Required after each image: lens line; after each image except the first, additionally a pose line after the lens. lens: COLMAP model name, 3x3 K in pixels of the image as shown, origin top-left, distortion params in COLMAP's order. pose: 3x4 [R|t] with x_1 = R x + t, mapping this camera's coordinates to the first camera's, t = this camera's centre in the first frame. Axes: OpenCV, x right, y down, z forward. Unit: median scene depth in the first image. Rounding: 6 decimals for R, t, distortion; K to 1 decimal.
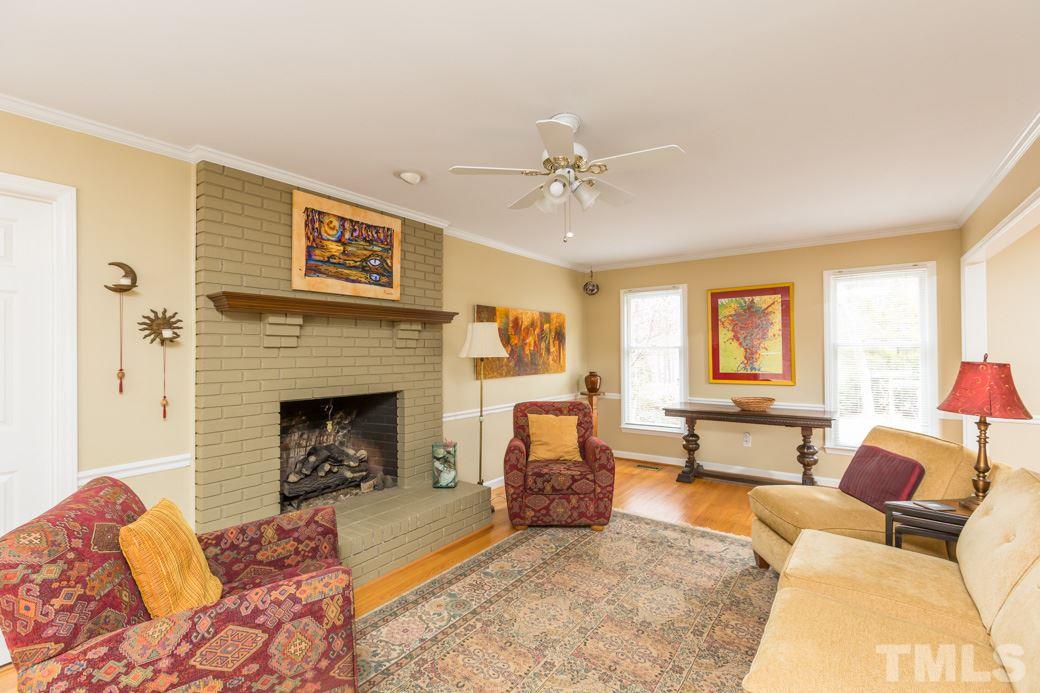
lens RADIAL K [[469.0, 0, 513.2], [0, 469.0, 343.6], [0, 0, 1]] dist [0.000868, 0.000346]
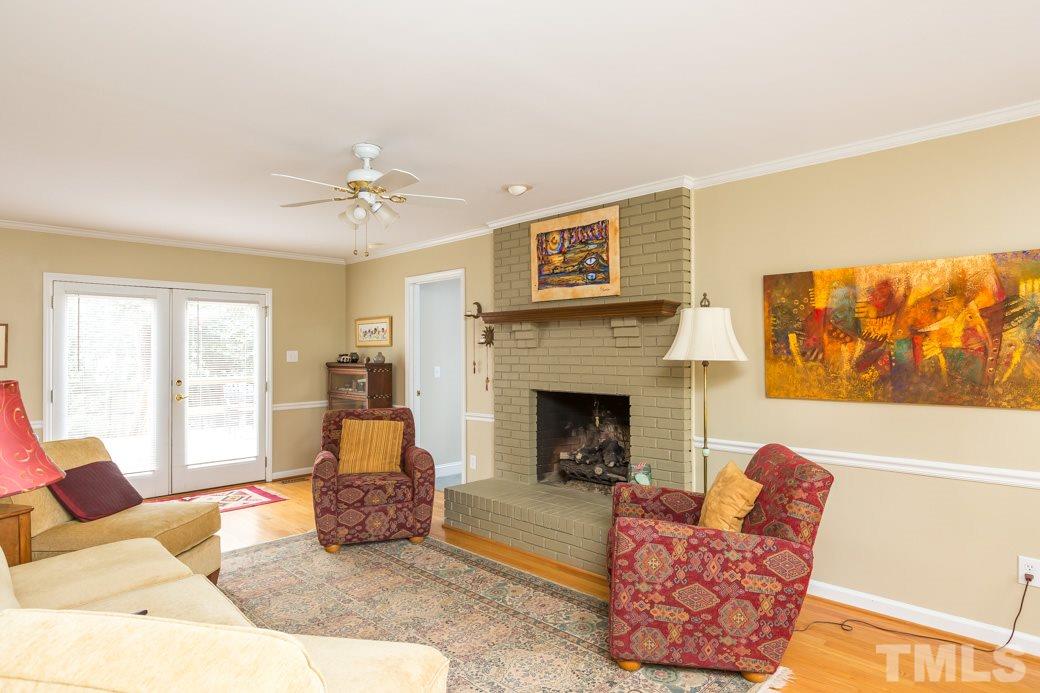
lens RADIAL K [[578.8, 0, 515.1], [0, 578.8, 347.5], [0, 0, 1]] dist [0.000410, 0.000233]
pose [[-0.151880, -0.008532, -0.988362, 0.973801], [0.012928, 0.999860, -0.010618, 0.020546], [0.988314, -0.014390, -0.151749, 1.066749]]
